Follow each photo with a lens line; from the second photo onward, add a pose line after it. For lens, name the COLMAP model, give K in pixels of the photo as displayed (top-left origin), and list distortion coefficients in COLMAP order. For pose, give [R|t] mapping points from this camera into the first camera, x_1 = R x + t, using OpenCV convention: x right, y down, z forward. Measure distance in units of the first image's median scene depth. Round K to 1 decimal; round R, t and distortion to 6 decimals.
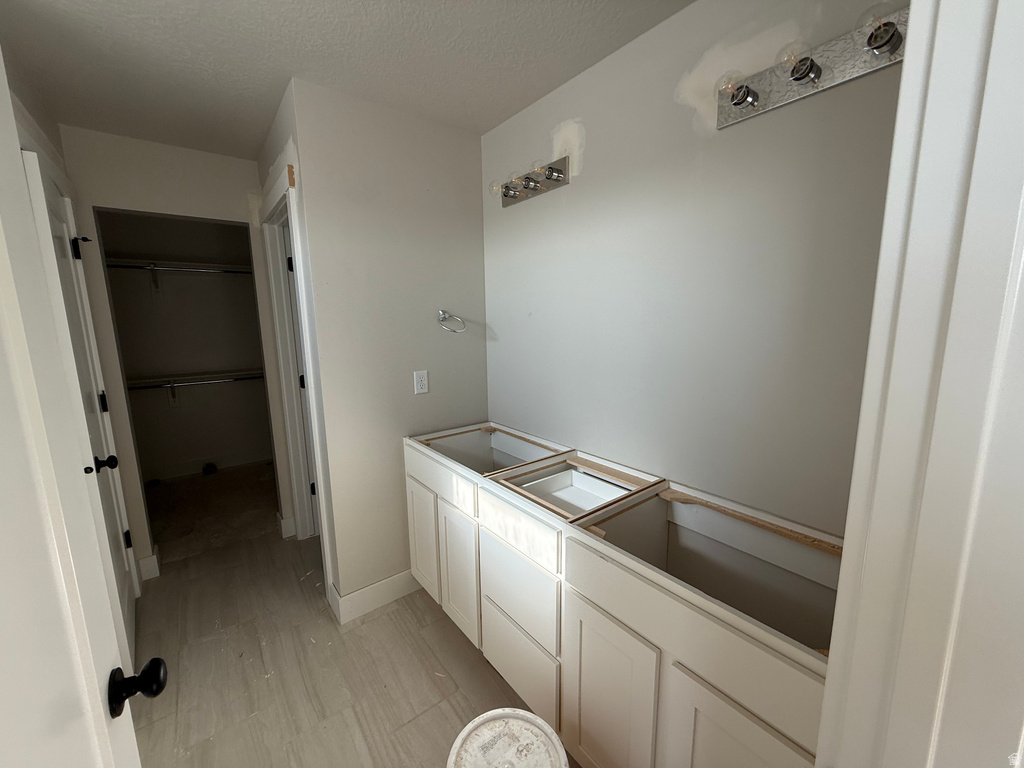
lens RADIAL K [[406.7, 0, 510.2], [0, 406.7, 384.3], [0, 0, 1]] dist [-0.002254, -0.000249]
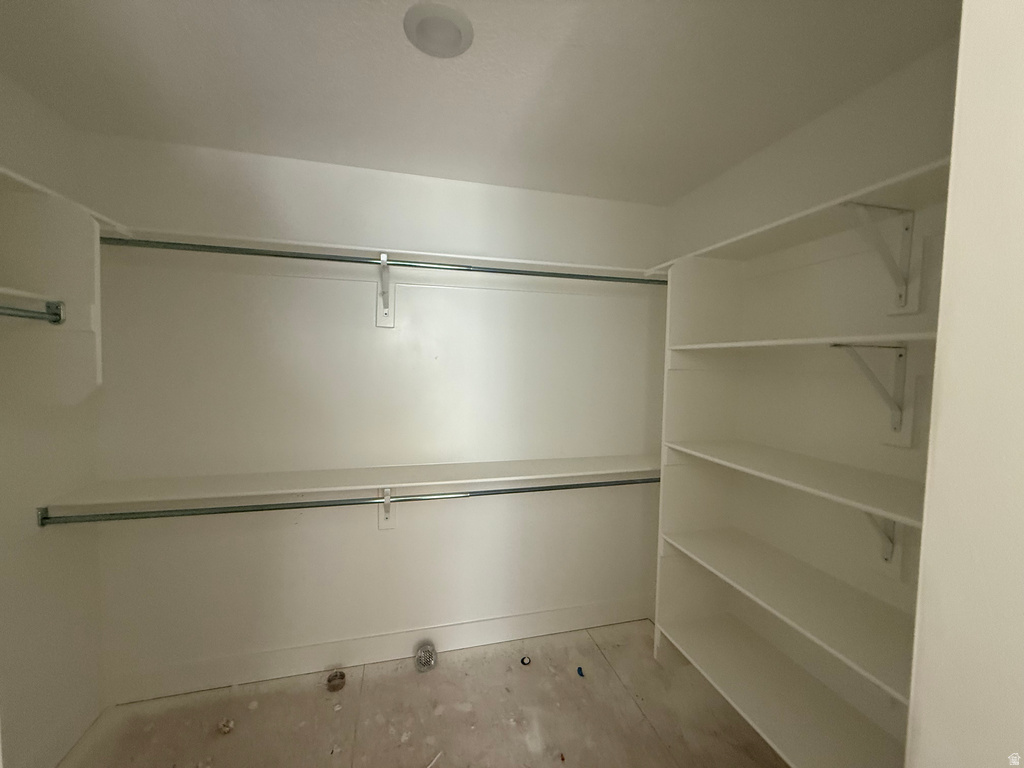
lens RADIAL K [[406.7, 0, 510.2], [0, 406.7, 384.3], [0, 0, 1]] dist [-0.002254, -0.000249]
pose [[0.915574, 0.046283, -0.399477, -0.487199], [-0.091048, 0.991418, -0.093812, -0.095687], [0.391707, 0.122263, 0.911931, 0.571756]]
